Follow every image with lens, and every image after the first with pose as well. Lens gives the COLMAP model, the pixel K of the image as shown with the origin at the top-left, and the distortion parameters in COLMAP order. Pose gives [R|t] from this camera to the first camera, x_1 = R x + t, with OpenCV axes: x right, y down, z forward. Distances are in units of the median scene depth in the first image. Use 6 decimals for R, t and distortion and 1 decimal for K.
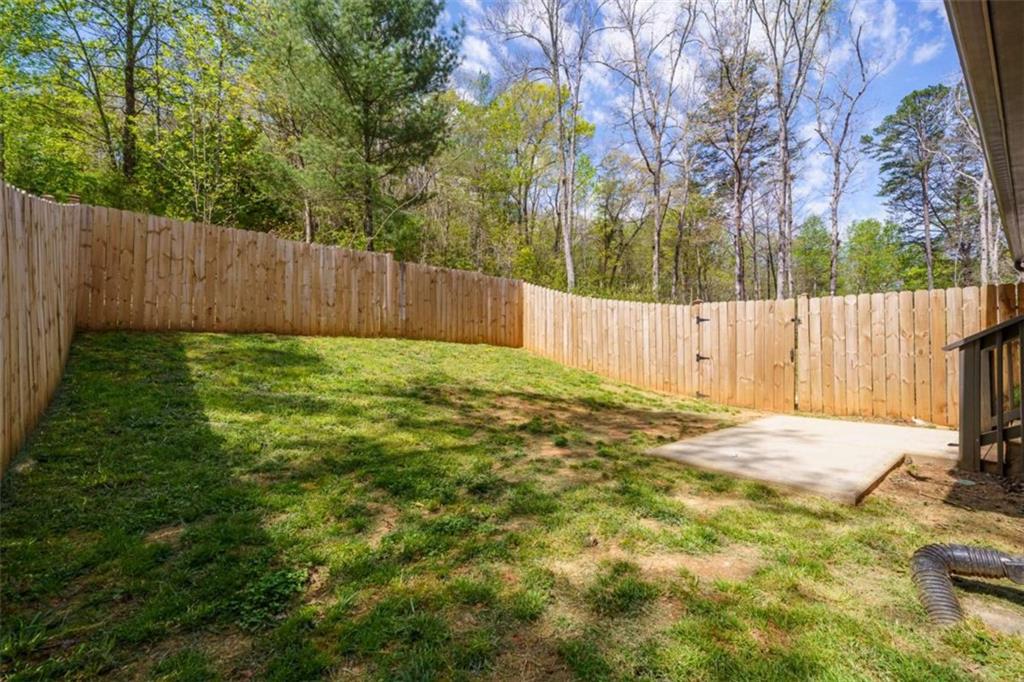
lens RADIAL K [[436.4, 0, 514.5], [0, 436.4, 342.9], [0, 0, 1]] dist [-0.005330, 0.000244]
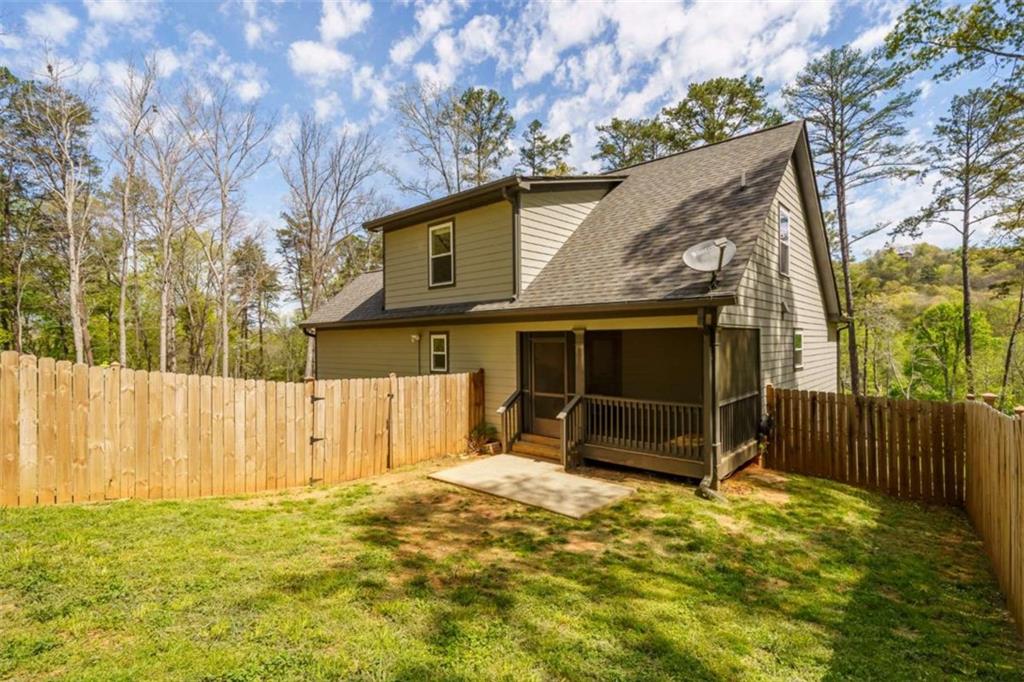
lens RADIAL K [[484.4, 0, 512.0], [0, 484.4, 340.4], [0, 0, 1]] dist [-0.000652, -0.000022]
pose [[-0.145797, 0.012102, 0.989240, -0.546756], [0.004969, 0.999922, -0.011500, -0.137166], [-0.989302, 0.003239, -0.145846, 0.623522]]
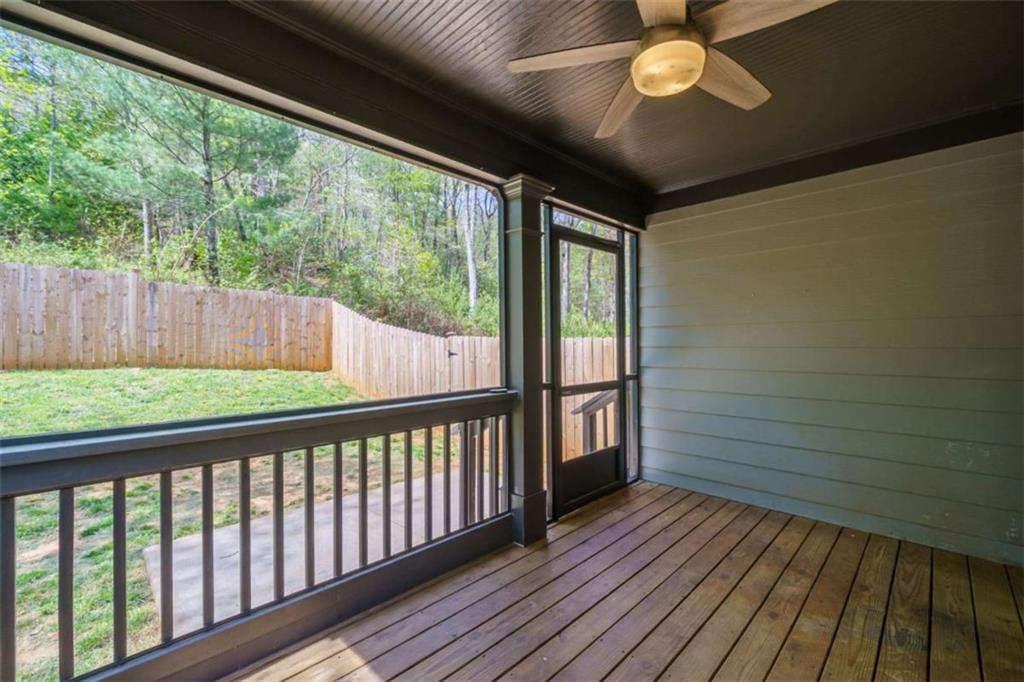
lens RADIAL K [[436.4, 0, 505.8], [0, 436.4, 341.8], [0, 0, 1]] dist [-0.005330, 0.000244]
pose [[0.994577, 0.002428, 0.103978, 0.376664], [-0.002093, 0.999992, -0.003334, -0.063892], [-0.103985, 0.003098, 0.994574, 0.051474]]
